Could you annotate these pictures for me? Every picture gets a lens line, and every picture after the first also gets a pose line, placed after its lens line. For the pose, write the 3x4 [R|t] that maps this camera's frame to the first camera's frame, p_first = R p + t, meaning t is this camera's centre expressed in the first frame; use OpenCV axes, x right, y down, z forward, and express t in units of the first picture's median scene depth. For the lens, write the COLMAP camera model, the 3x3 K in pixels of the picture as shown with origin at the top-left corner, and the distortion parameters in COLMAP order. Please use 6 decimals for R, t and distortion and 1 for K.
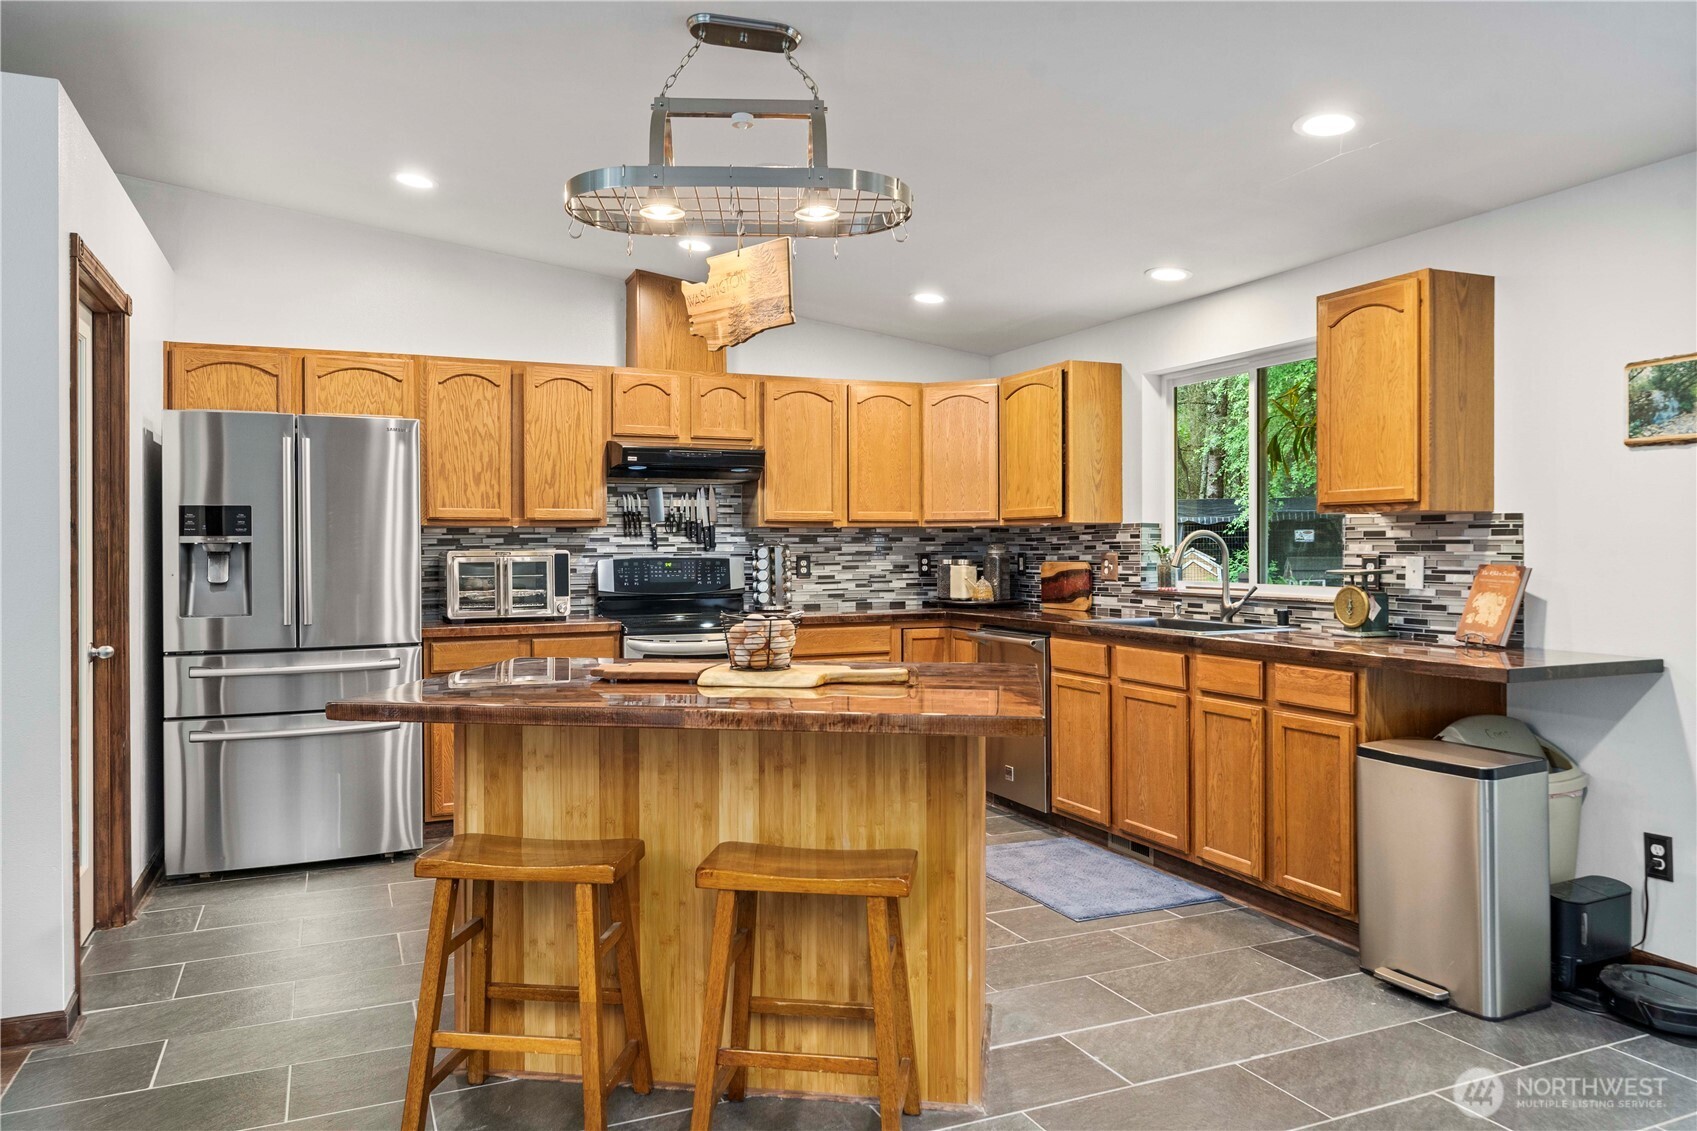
lens RADIAL K [[1150.3, 0, 842.6], [0, 1150.3, 557.9], [0, 0, 1]] dist [-0.002905, -0.001927]
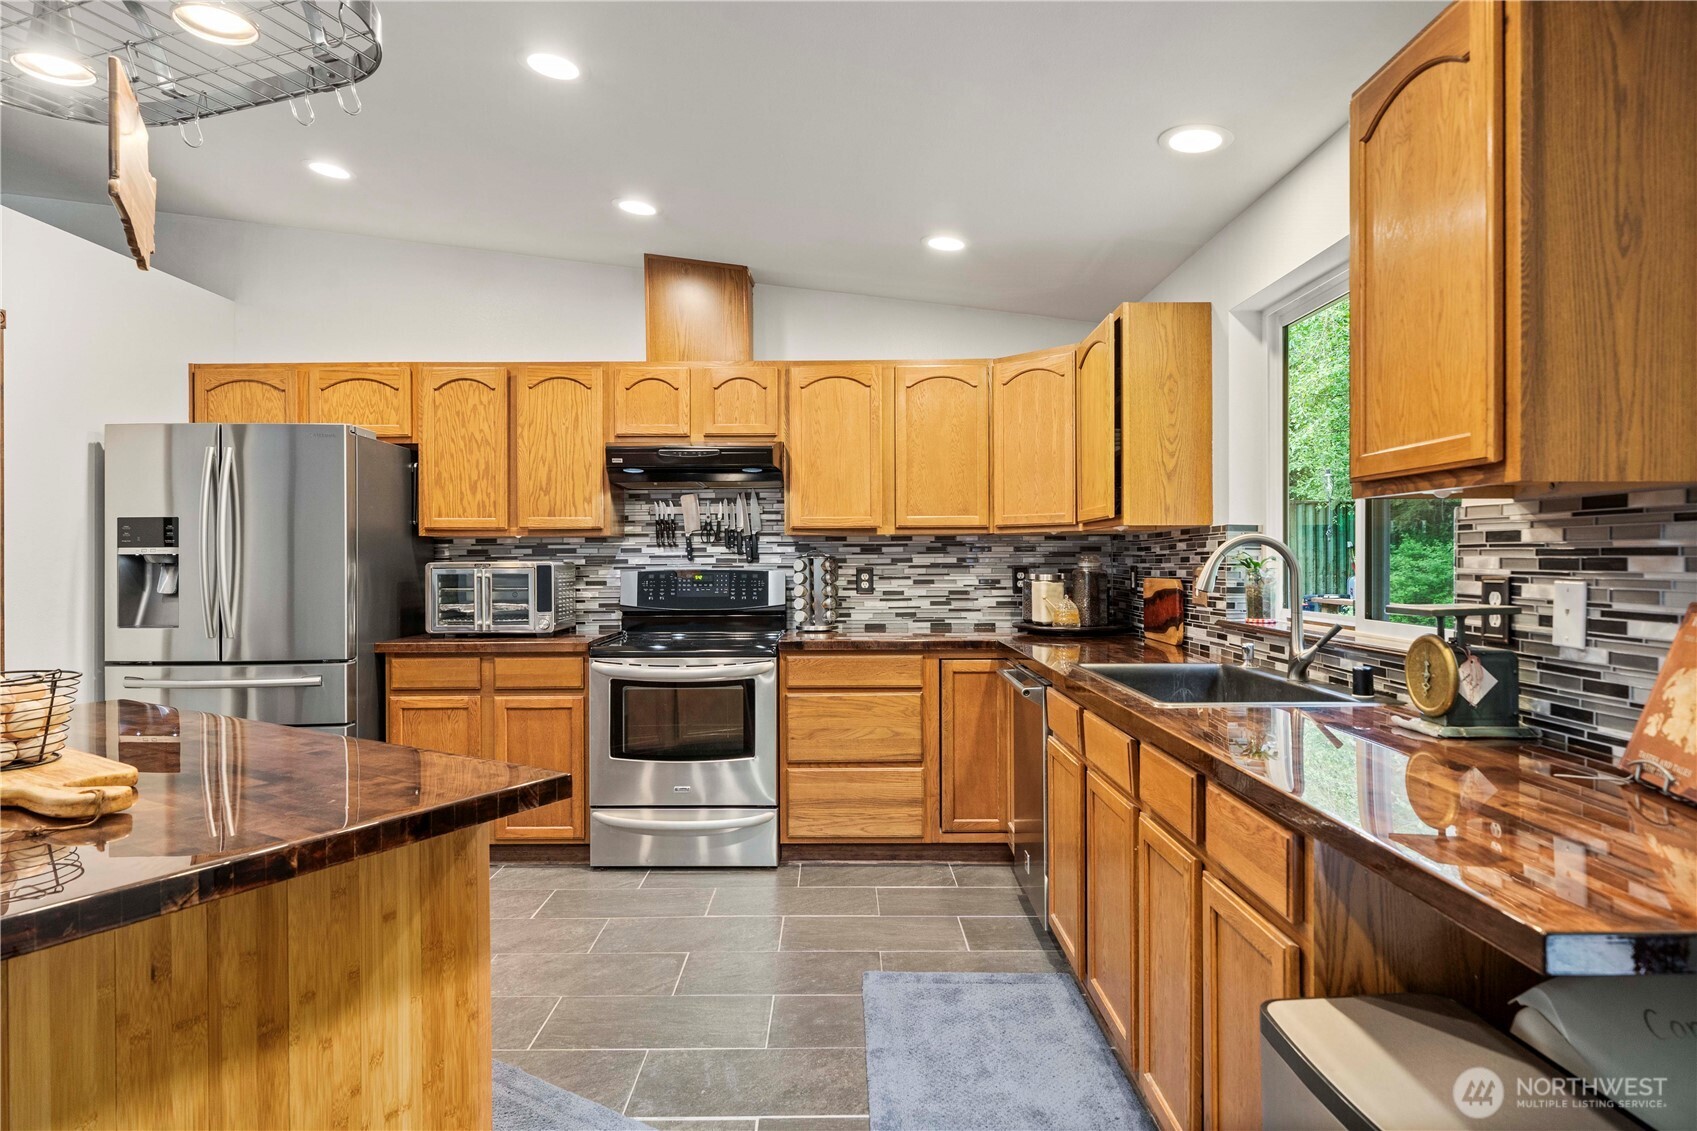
lens RADIAL K [[965.8, 0, 855.3], [0, 965.8, 563.6], [0, 0, 1]] dist [-0.001527, 0.000863]
pose [[0.918512, 0.003381, -0.395379, 0.282360], [-0.004075, 0.999991, -0.000914, -0.005320], [0.395373, 0.002451, 0.918517, 0.369869]]
